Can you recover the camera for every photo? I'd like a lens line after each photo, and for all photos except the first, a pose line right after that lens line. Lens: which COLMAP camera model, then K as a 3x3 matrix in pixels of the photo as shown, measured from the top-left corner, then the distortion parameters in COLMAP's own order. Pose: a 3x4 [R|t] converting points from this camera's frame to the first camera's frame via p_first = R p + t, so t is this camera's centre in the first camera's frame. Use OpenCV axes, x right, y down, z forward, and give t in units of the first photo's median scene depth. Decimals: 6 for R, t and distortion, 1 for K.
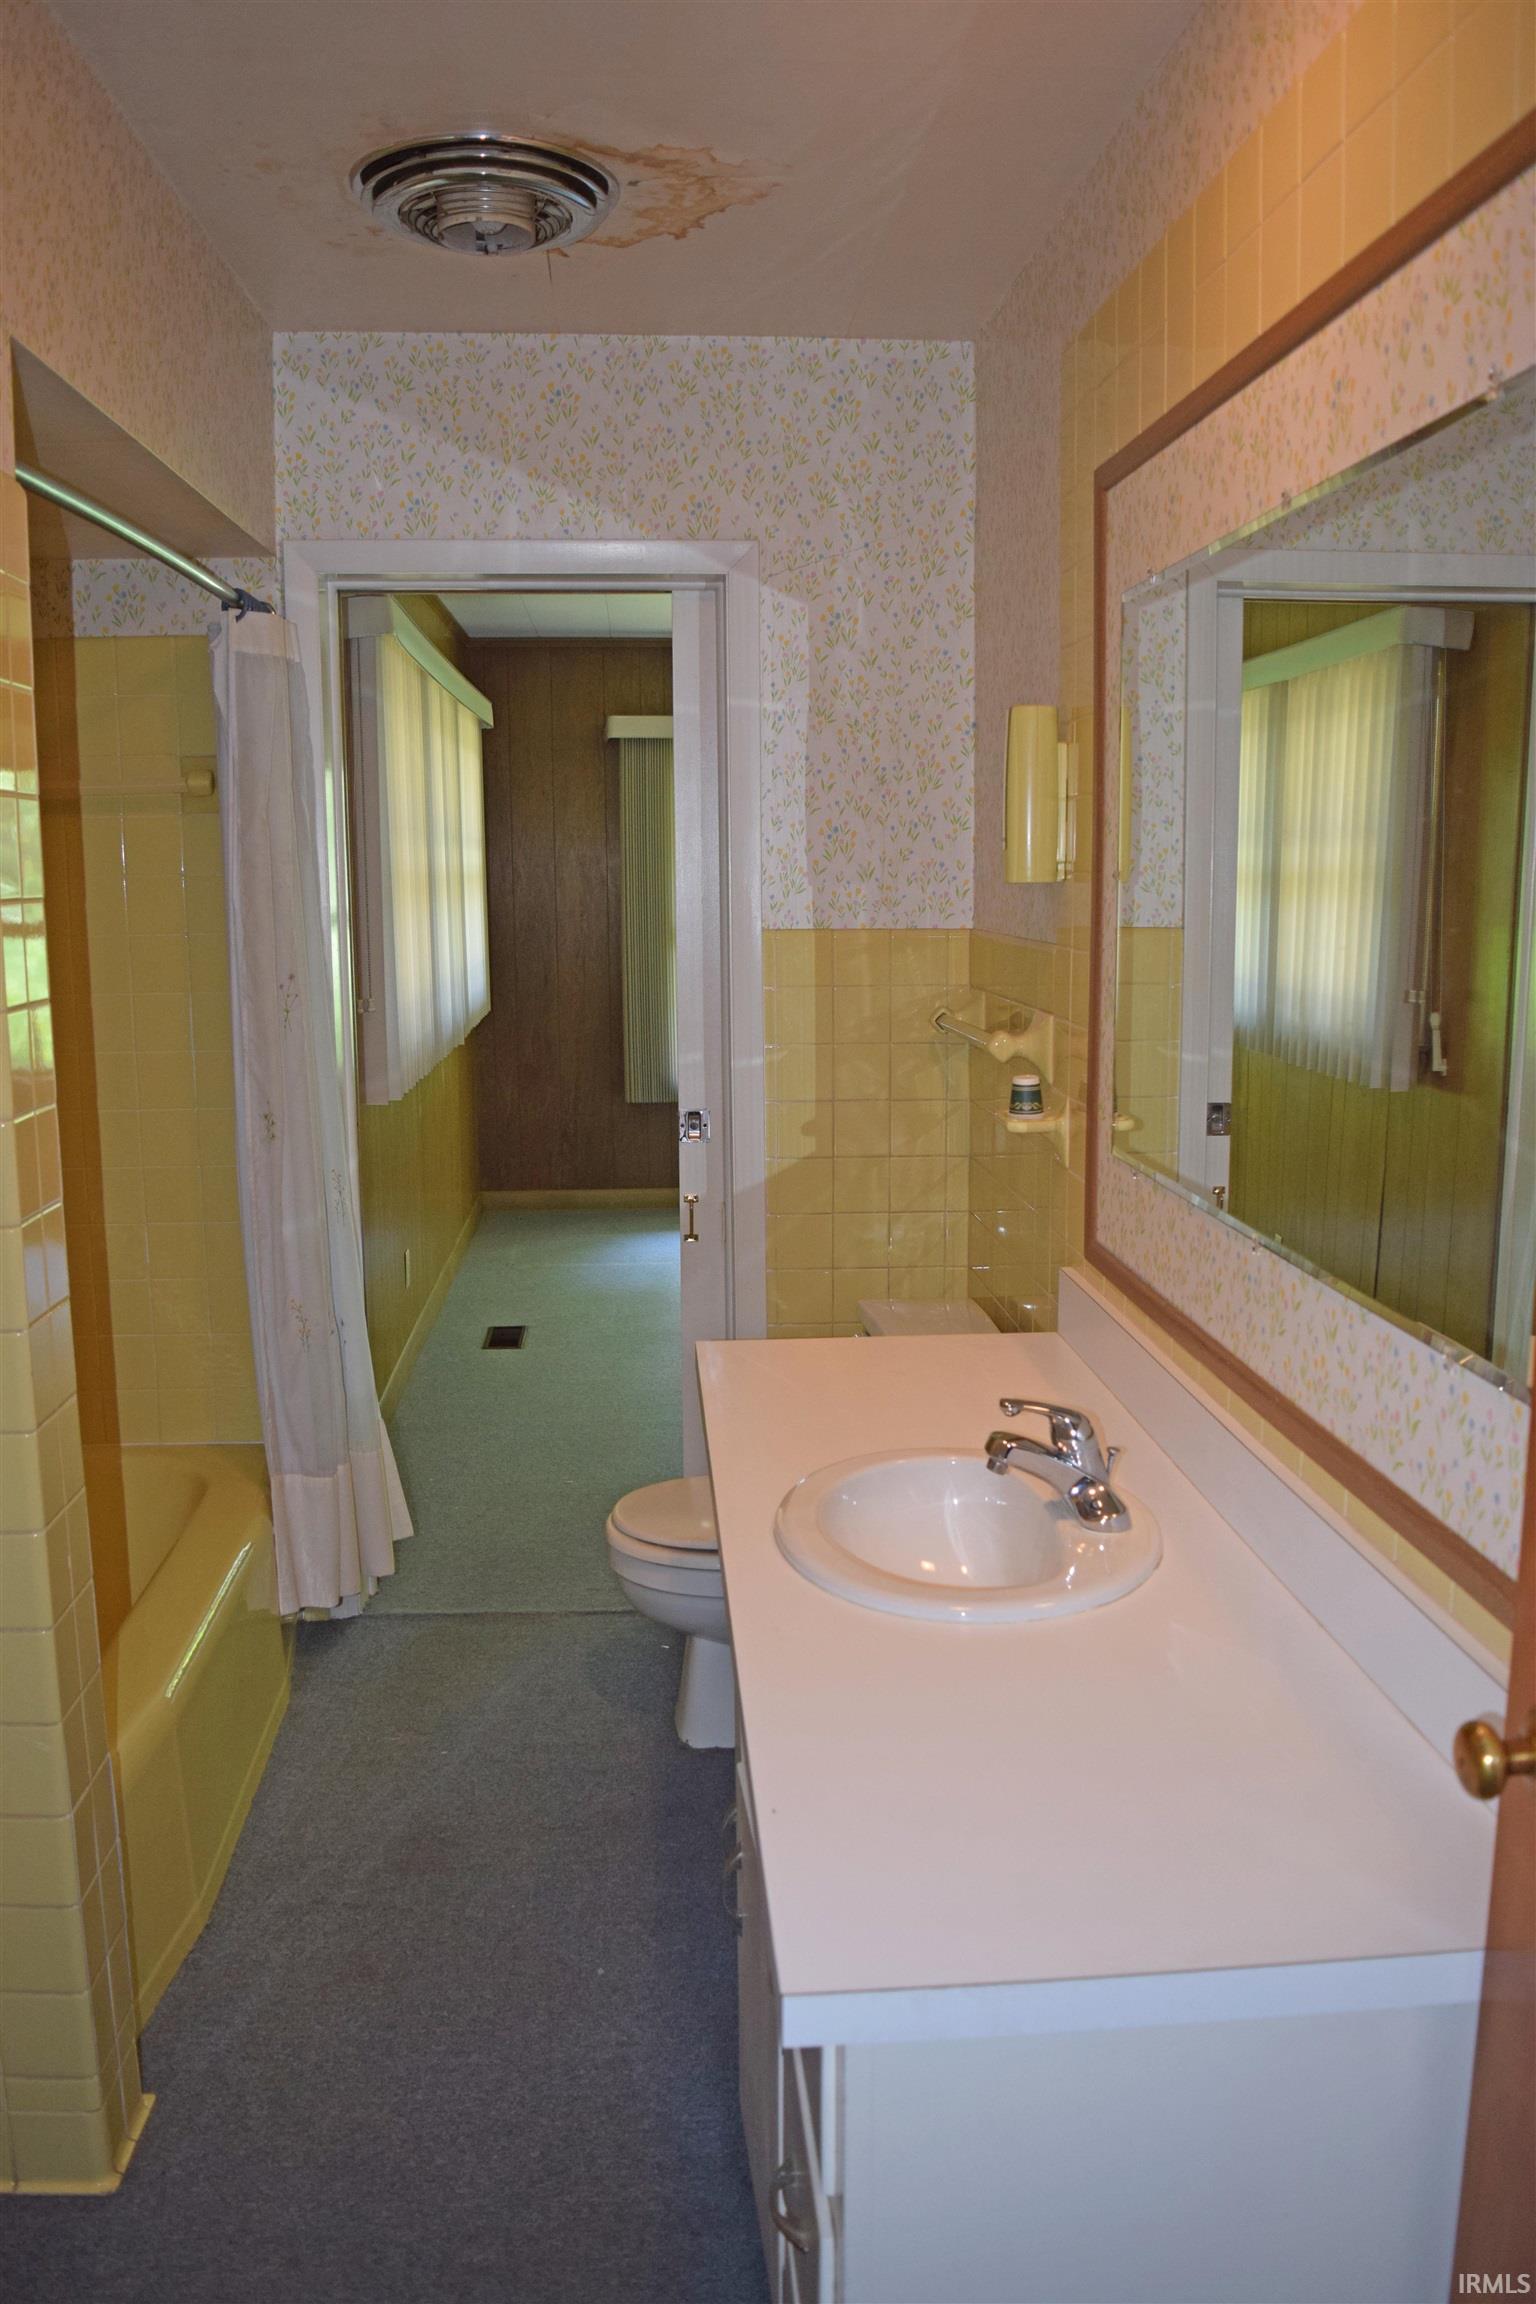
lens RADIAL K [[1816.1, 0, 768.0], [0, 1816.1, 1152.0], [0, 0, 1]] dist [-0.094811, 0.028913]
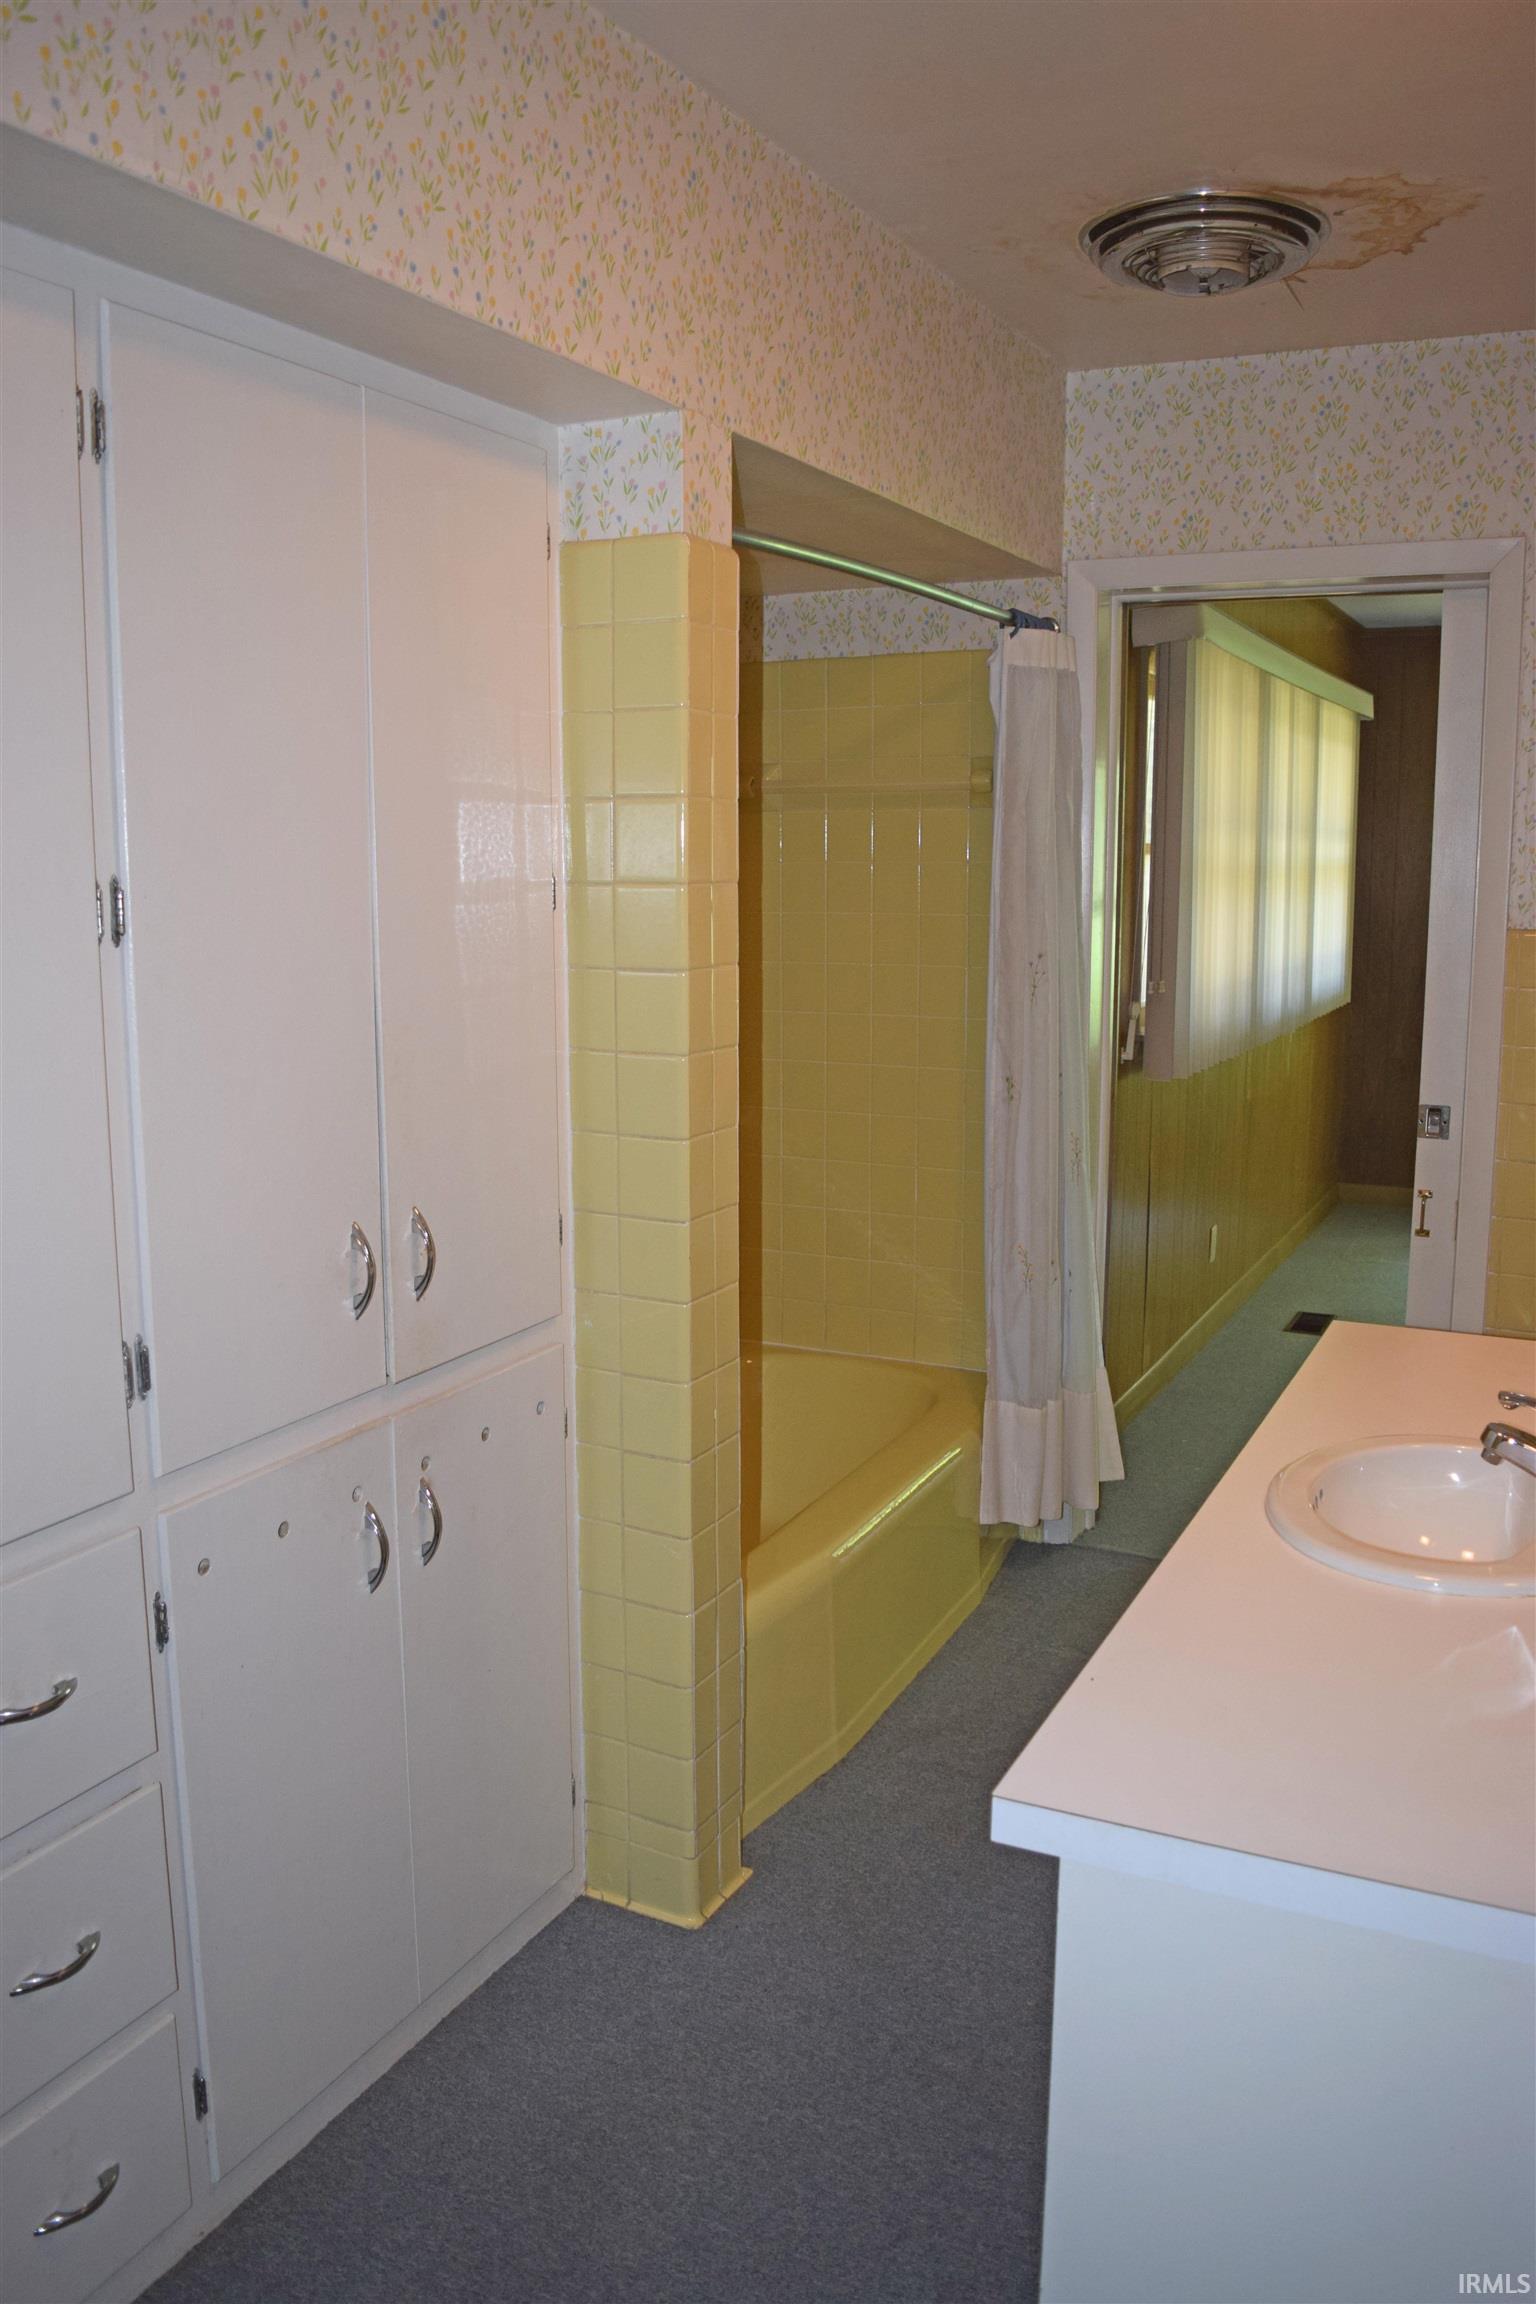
lens RADIAL K [[1816.1, 0, 768.0], [0, 1816.1, 1152.0], [0, 0, 1]] dist [-0.094811, 0.028913]
pose [[0.864222, 0.088470, -0.495271, 0.151403], [-0.084472, 0.995959, 0.030508, 0.003287], [0.495969, 0.015471, 0.868203, -0.050074]]
